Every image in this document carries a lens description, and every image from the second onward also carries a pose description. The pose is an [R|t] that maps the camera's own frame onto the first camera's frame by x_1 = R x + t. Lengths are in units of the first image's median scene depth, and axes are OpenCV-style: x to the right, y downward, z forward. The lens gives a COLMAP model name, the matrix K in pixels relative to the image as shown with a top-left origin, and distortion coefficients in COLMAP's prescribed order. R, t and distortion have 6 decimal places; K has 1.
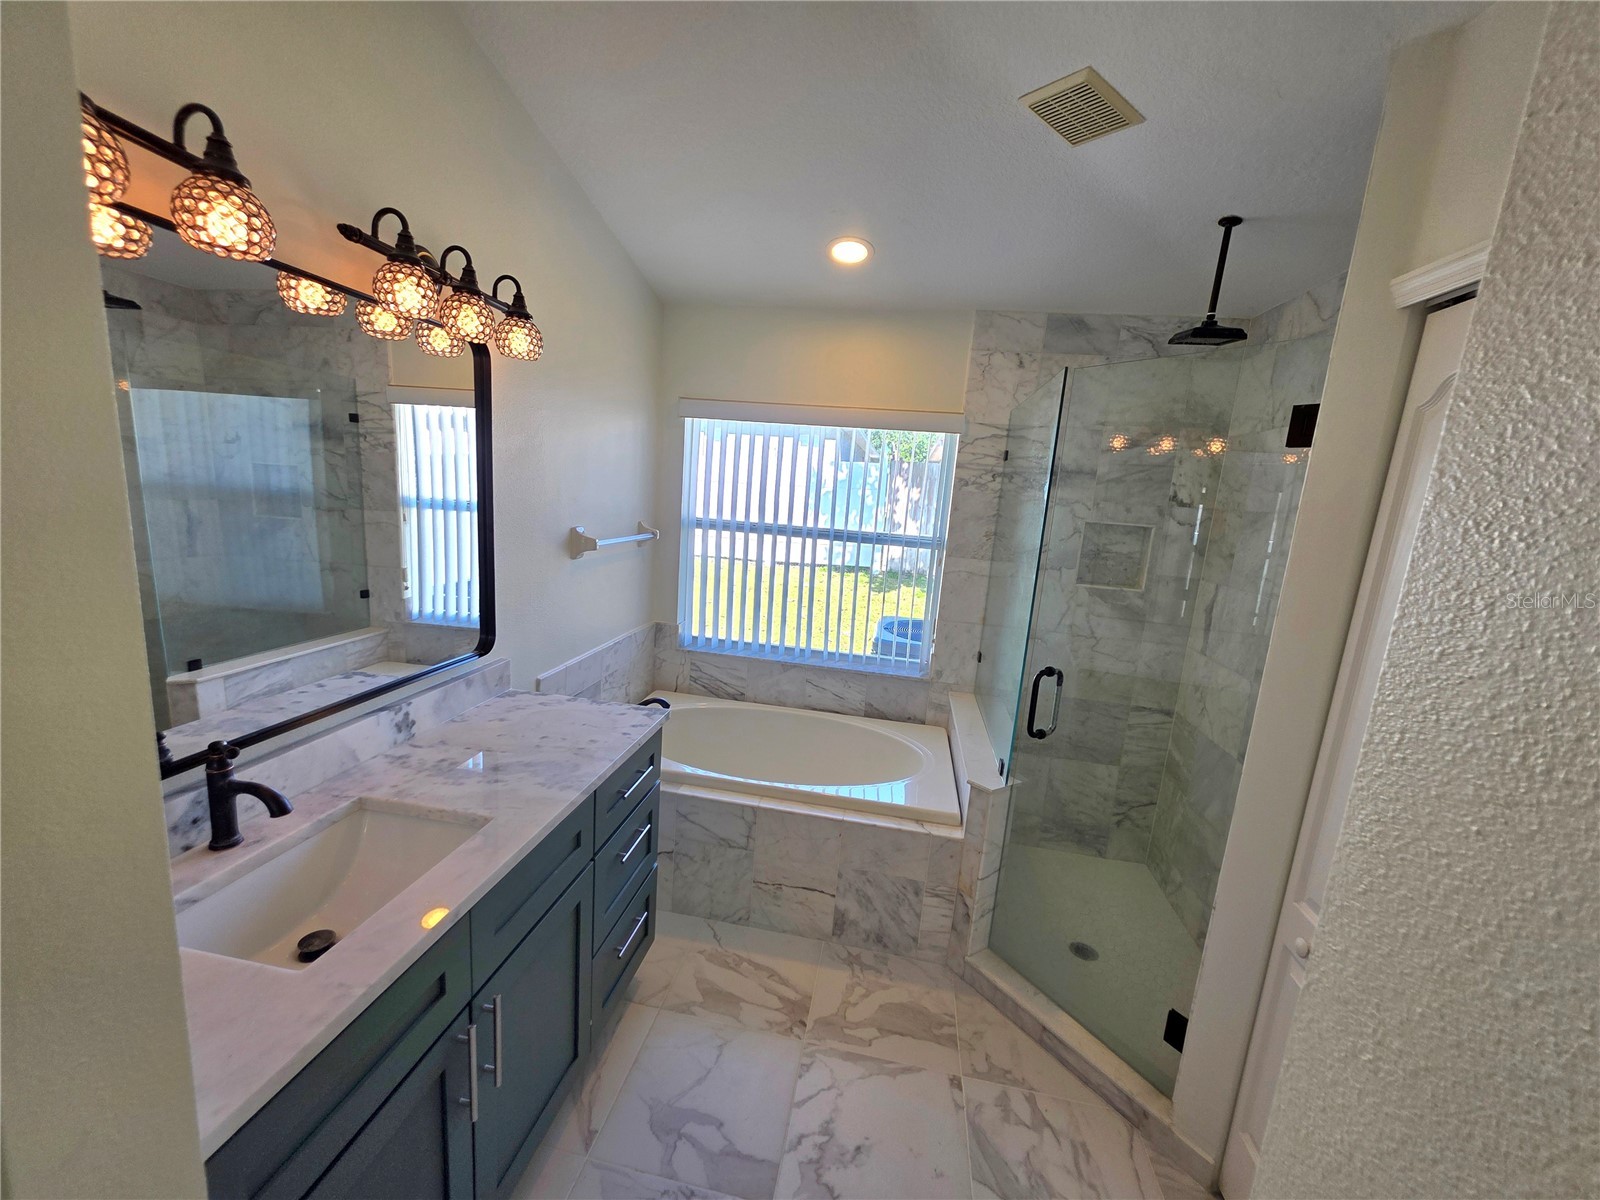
lens RADIAL K [[636.8, 0, 788.1], [0, 636.8, 605.9], [0, 0, 1]] dist [0.006784, -0.002396]
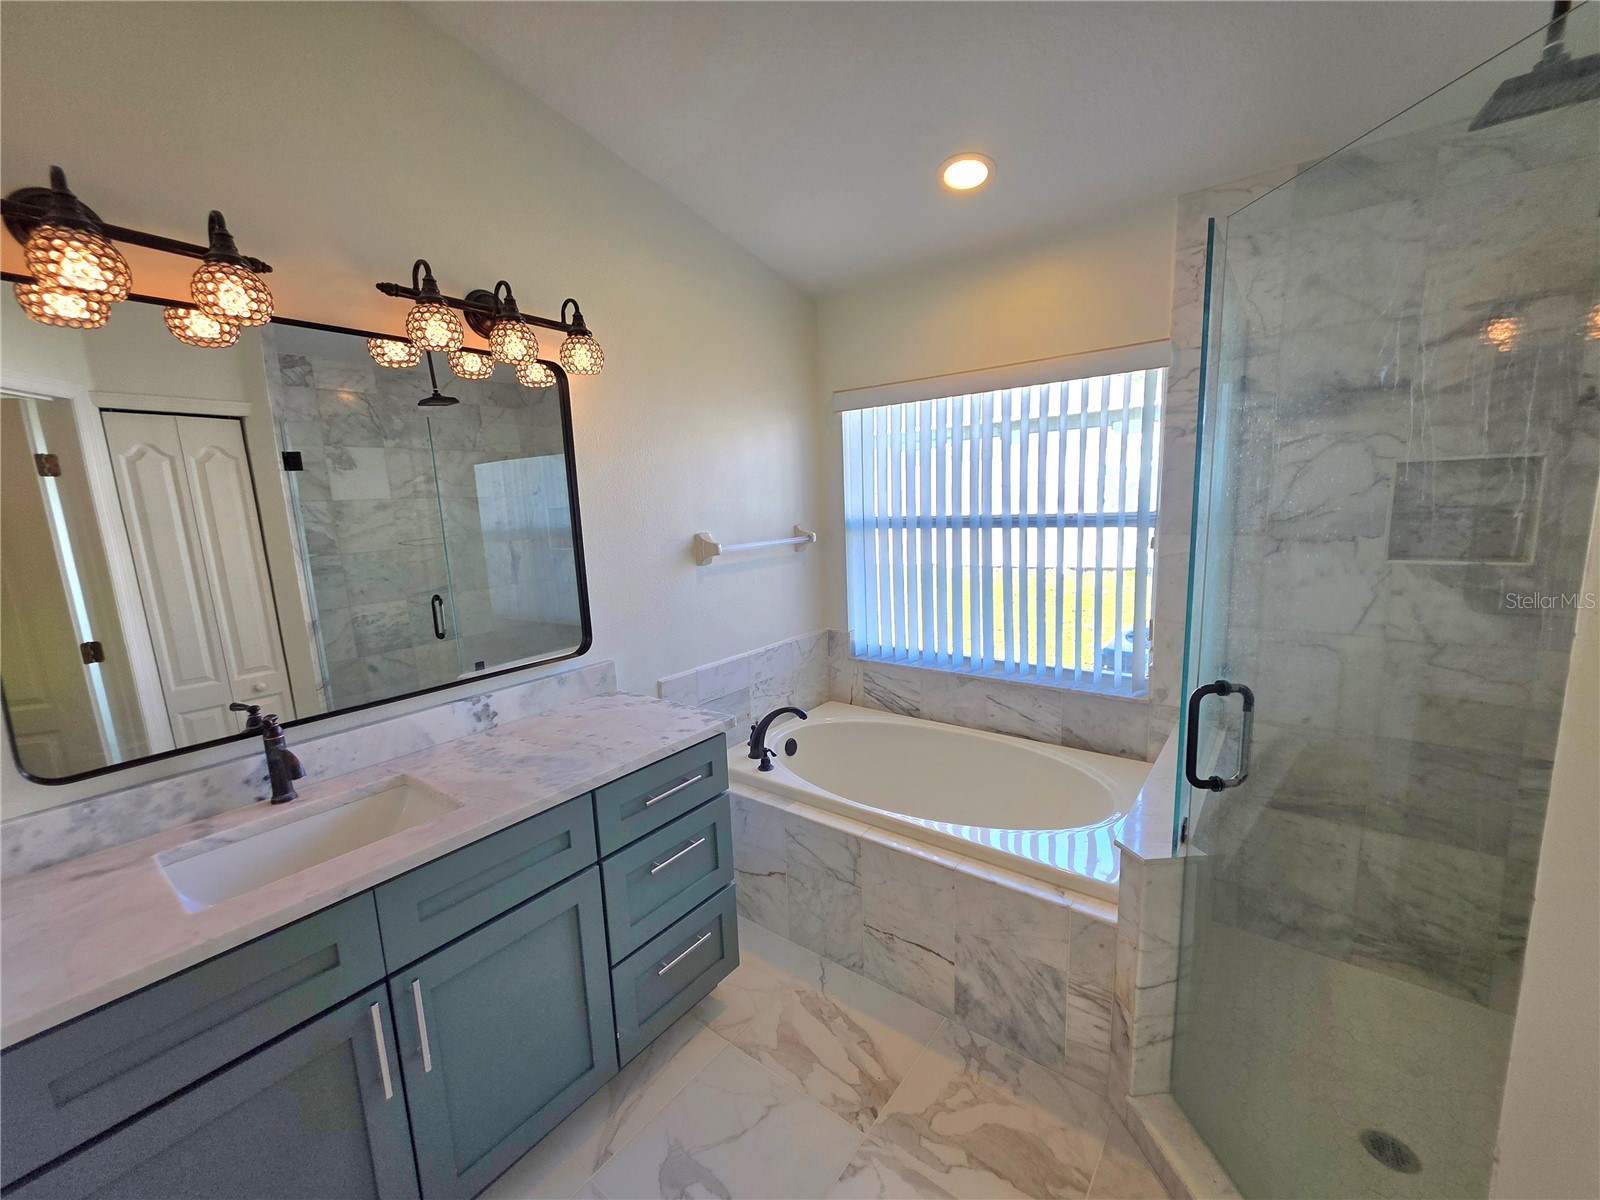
lens RADIAL K [[636.8, 0, 795.6], [0, 636.8, 604.9], [0, 0, 1]] dist [0.006784, -0.002396]
pose [[0.881087, -0.030967, -0.471939, 0.288318], [0.016630, 0.999266, -0.034522, 0.028866], [0.472662, 0.022568, 0.880955, 0.188041]]
